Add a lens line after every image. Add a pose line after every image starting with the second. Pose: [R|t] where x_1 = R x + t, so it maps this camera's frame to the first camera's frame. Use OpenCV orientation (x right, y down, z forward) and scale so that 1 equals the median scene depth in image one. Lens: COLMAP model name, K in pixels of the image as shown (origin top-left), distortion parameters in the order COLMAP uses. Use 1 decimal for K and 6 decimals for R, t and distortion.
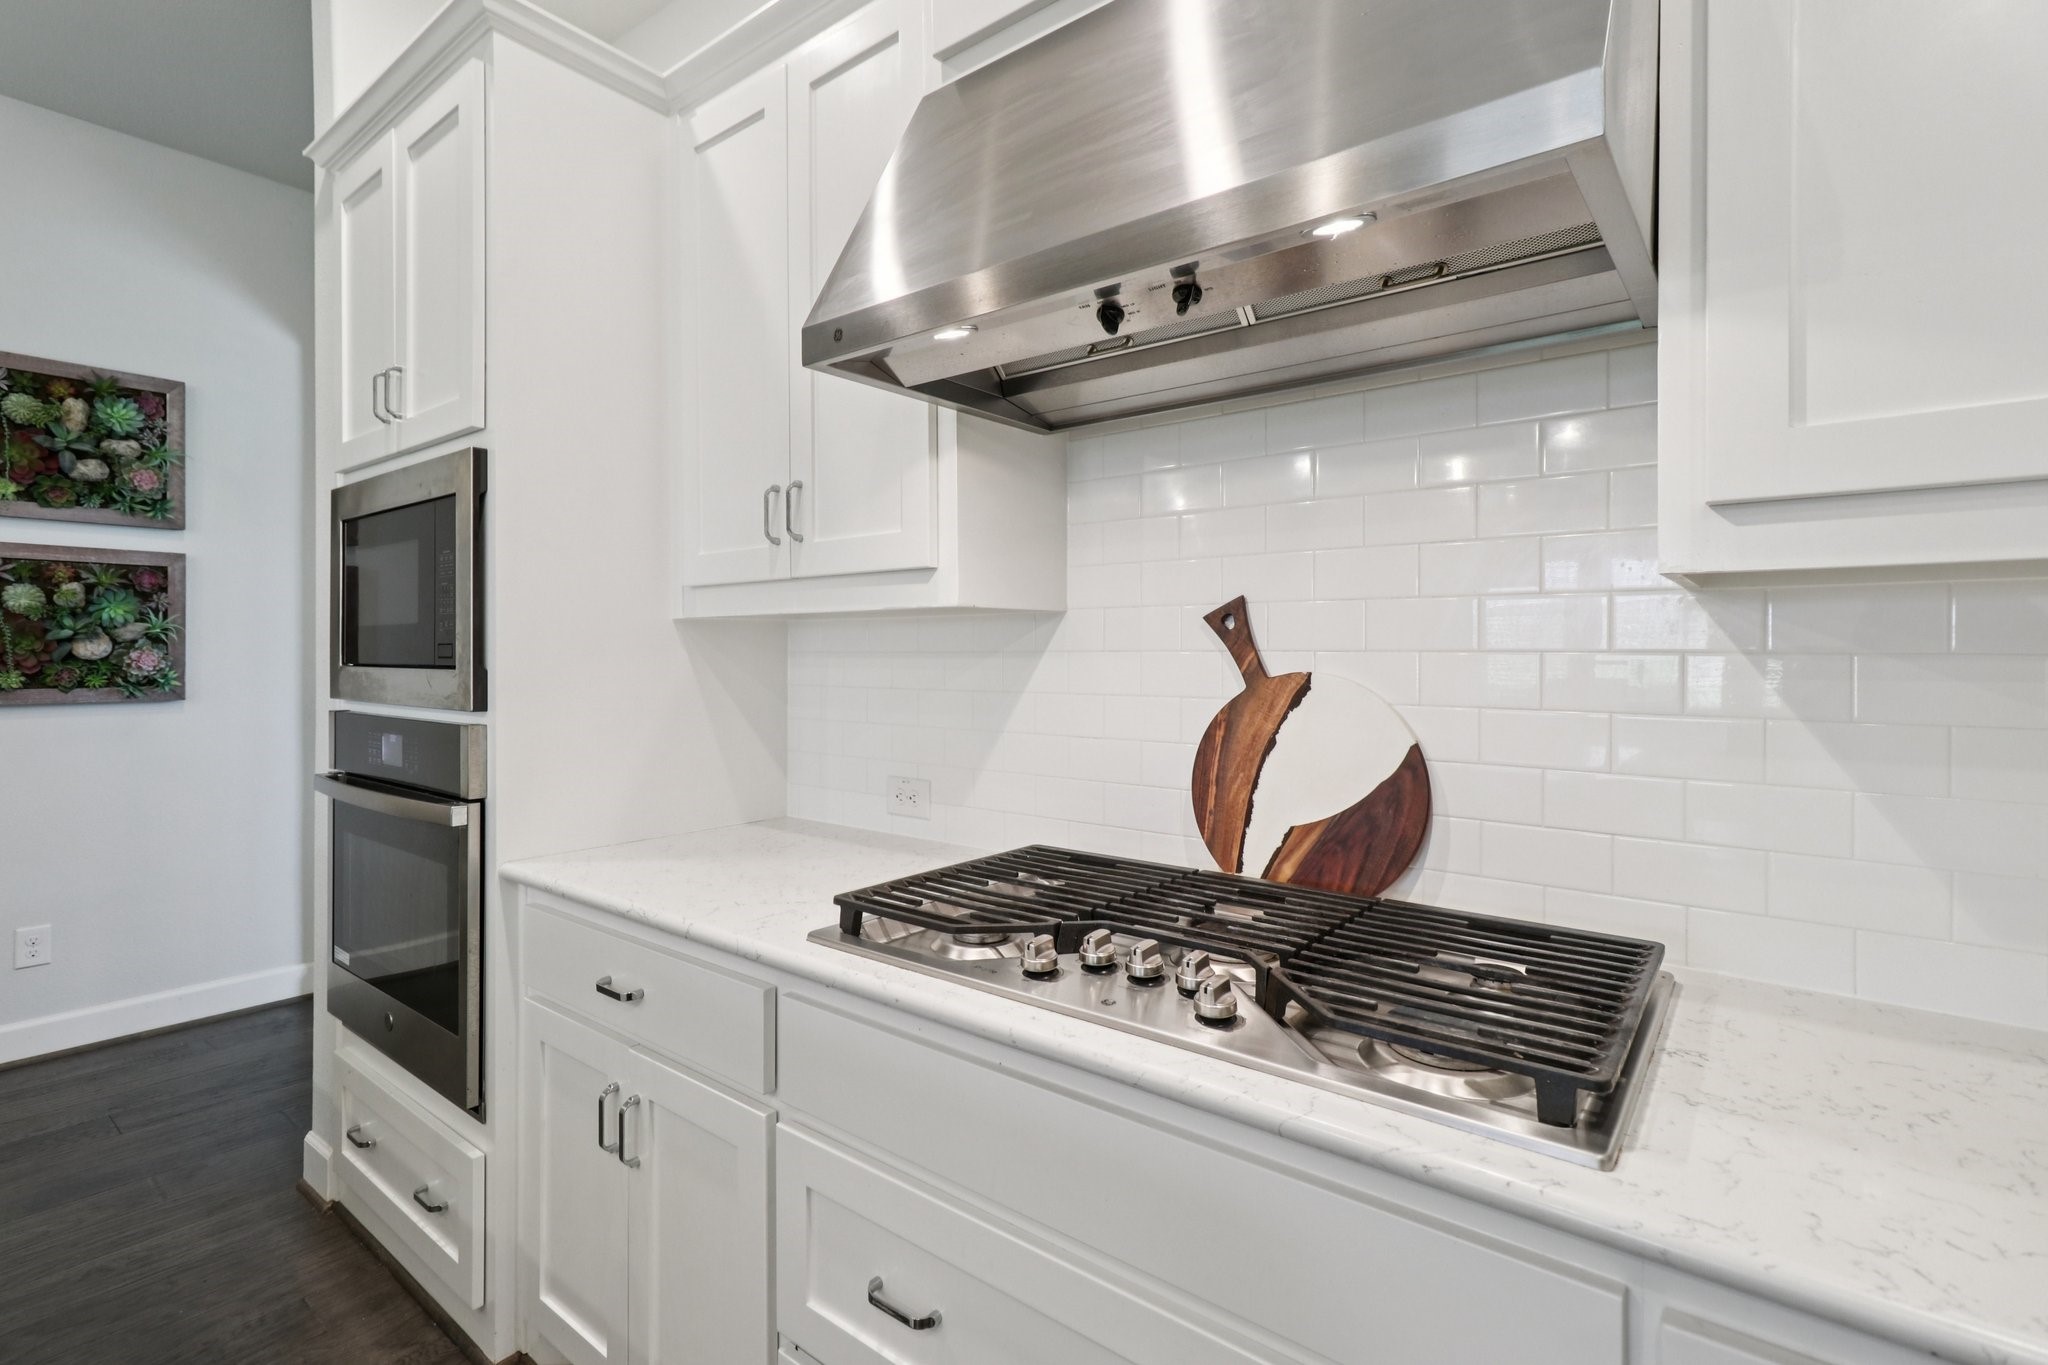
lens RADIAL K [[965.7, 0, 1019.0], [0, 965.7, 653.5], [0, 0, 1]] dist [-0.007798, 0.004891]
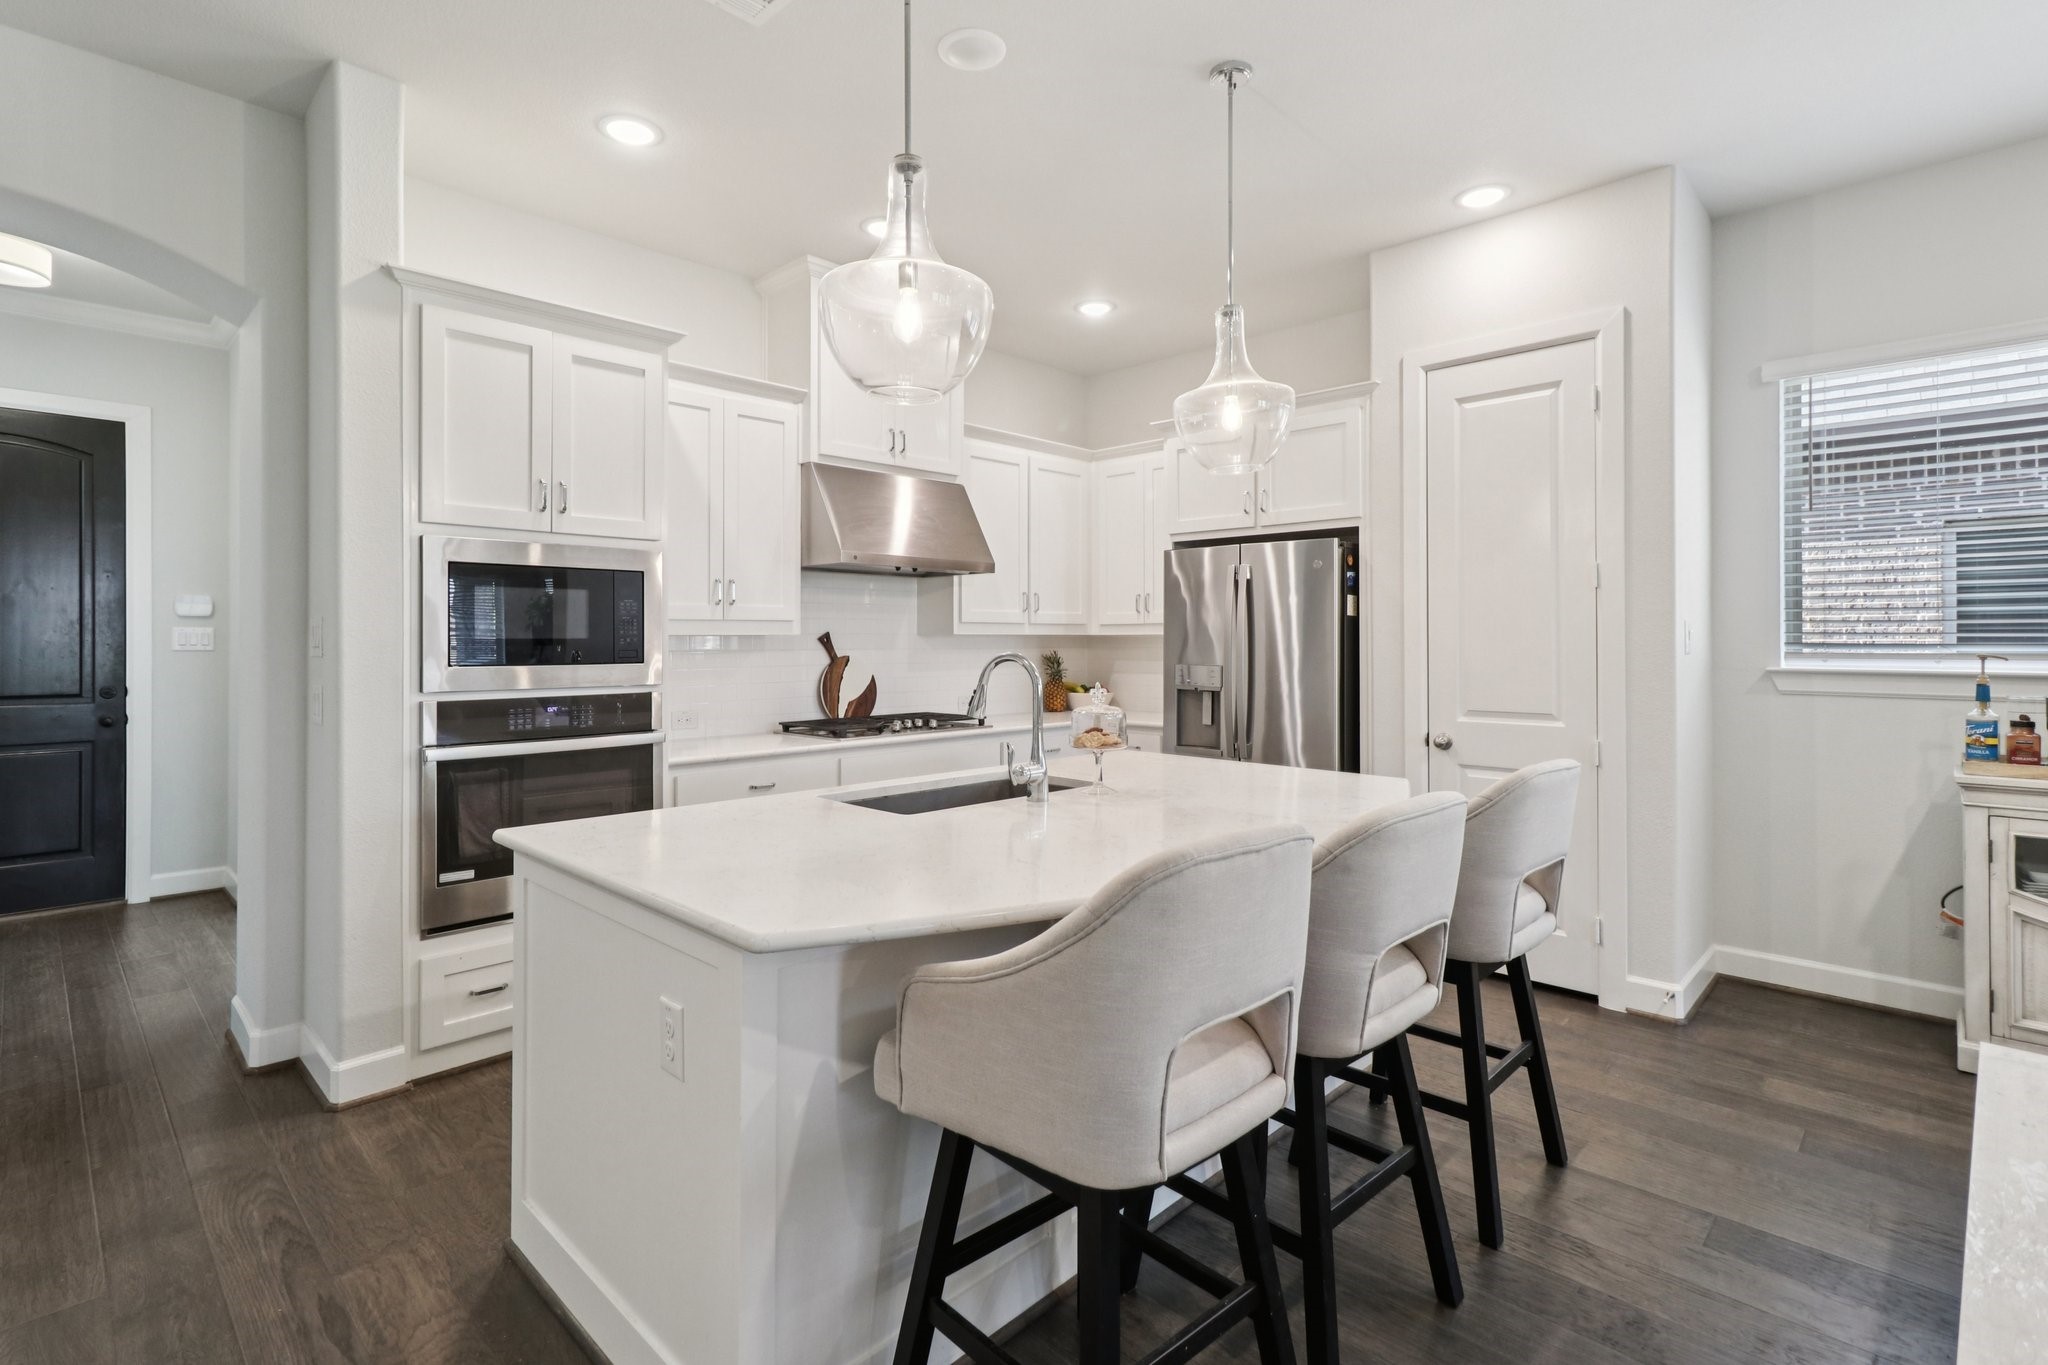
lens RADIAL K [[965.7, 0, 1031.0], [0, 965.7, 637.4], [0, 0, 1]] dist [-0.007798, 0.004891]
pose [[0.079272, 0.001187, 0.996852, -1.425838], [0.004026, 0.999991, -0.001511, -0.017465], [-0.996845, 0.004133, 0.079267, 0.043107]]
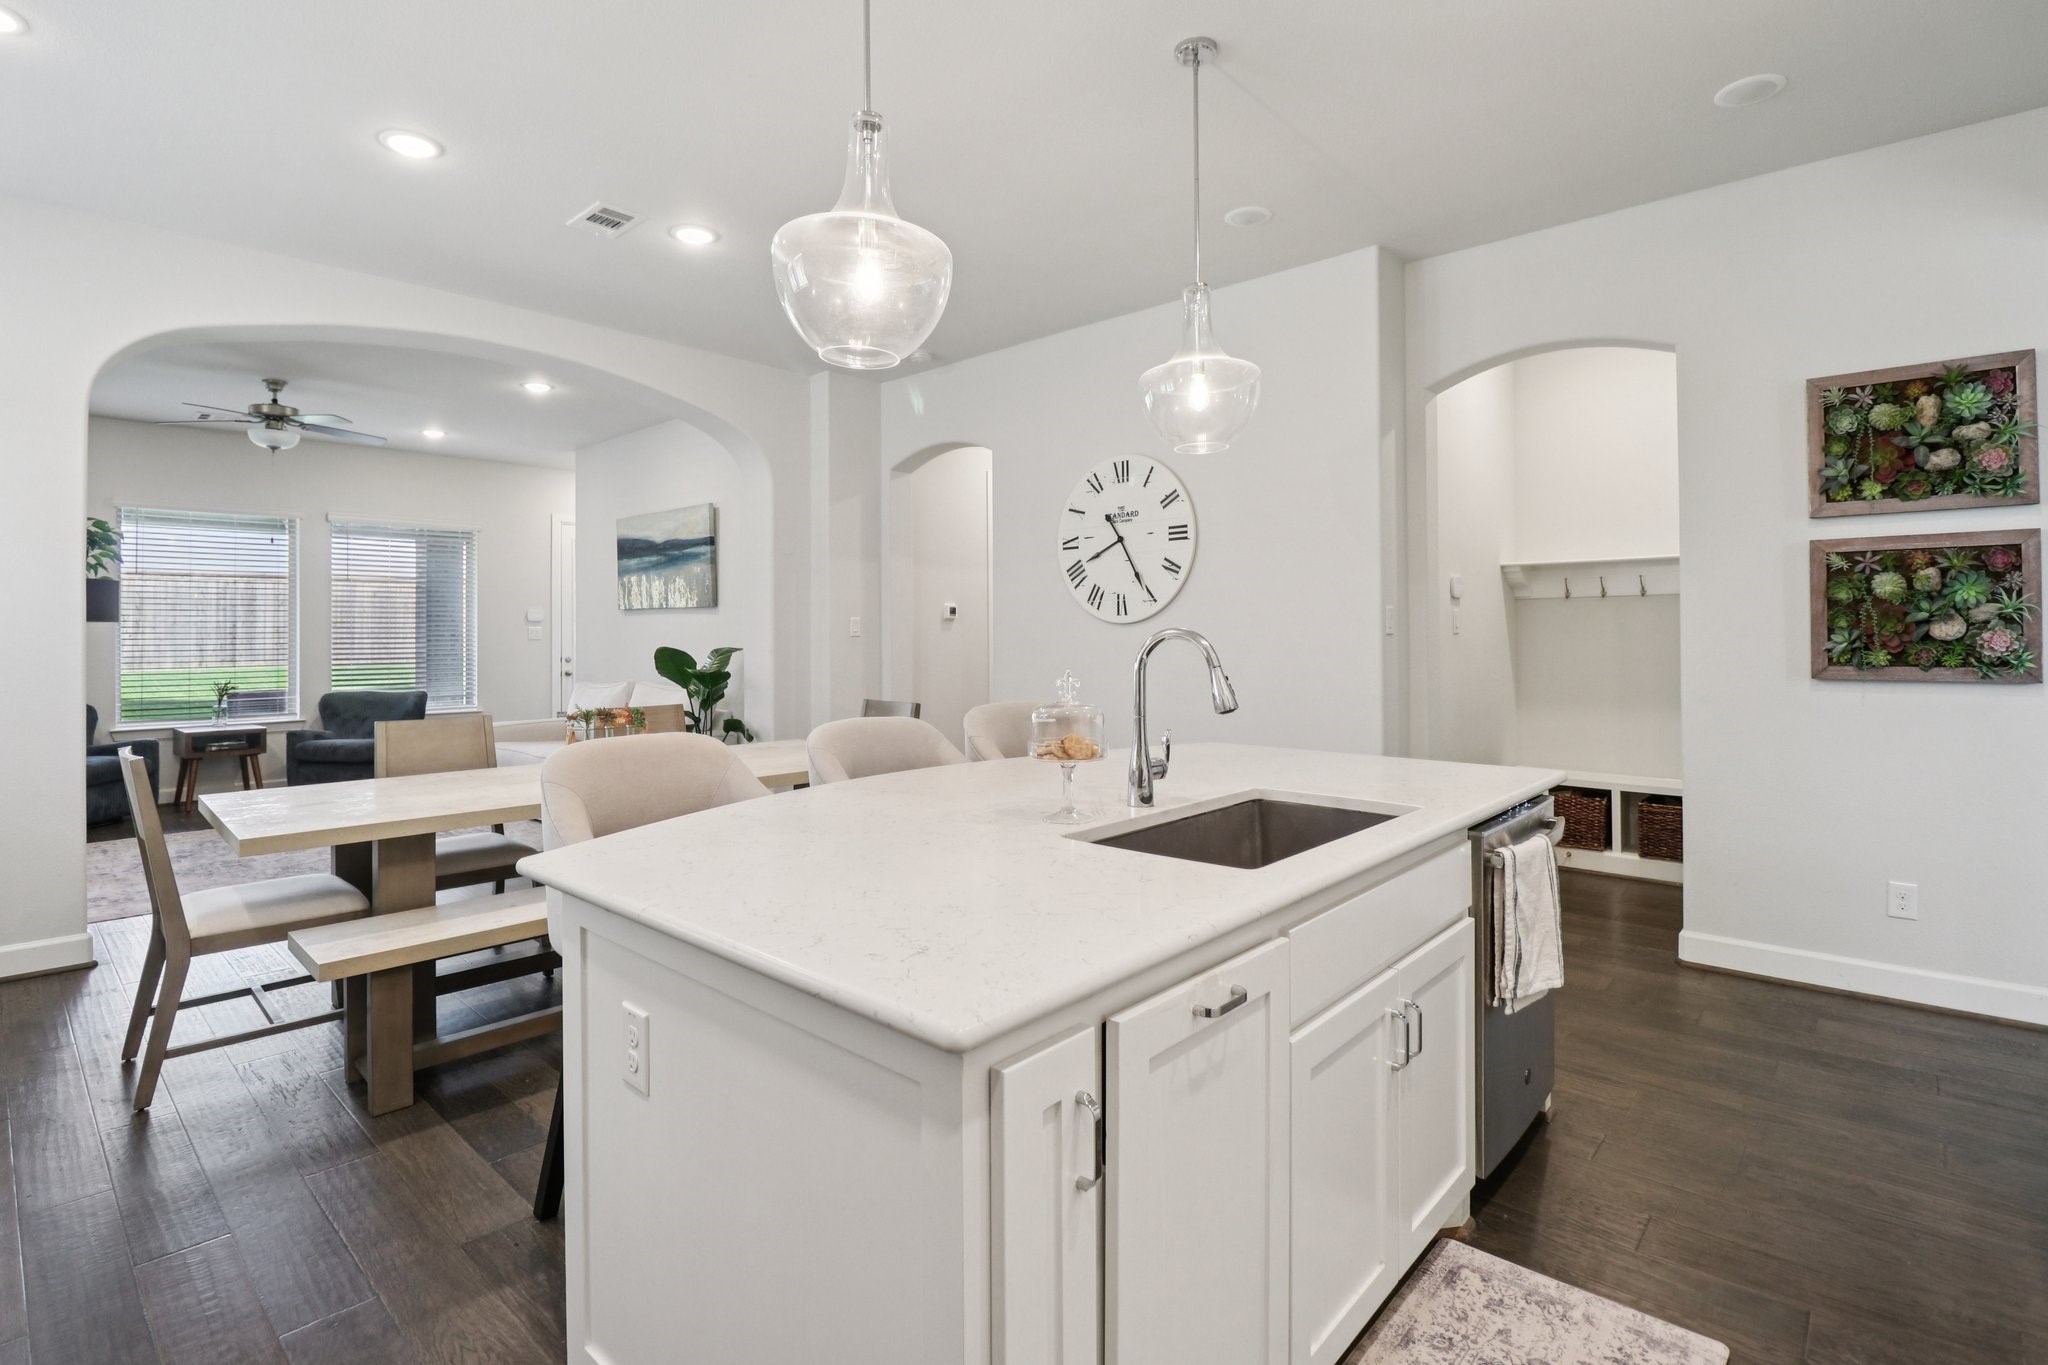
lens RADIAL K [[965.7, 0, 1024.2], [0, 965.7, 627.5], [0, 0, 1]] dist [-0.007798, 0.004891]
pose [[-0.052909, -0.010140, -0.998548, 0.134700], [0.002806, 0.999943, -0.010303, 0.000538], [0.998595, -0.003347, -0.052877, 0.055491]]
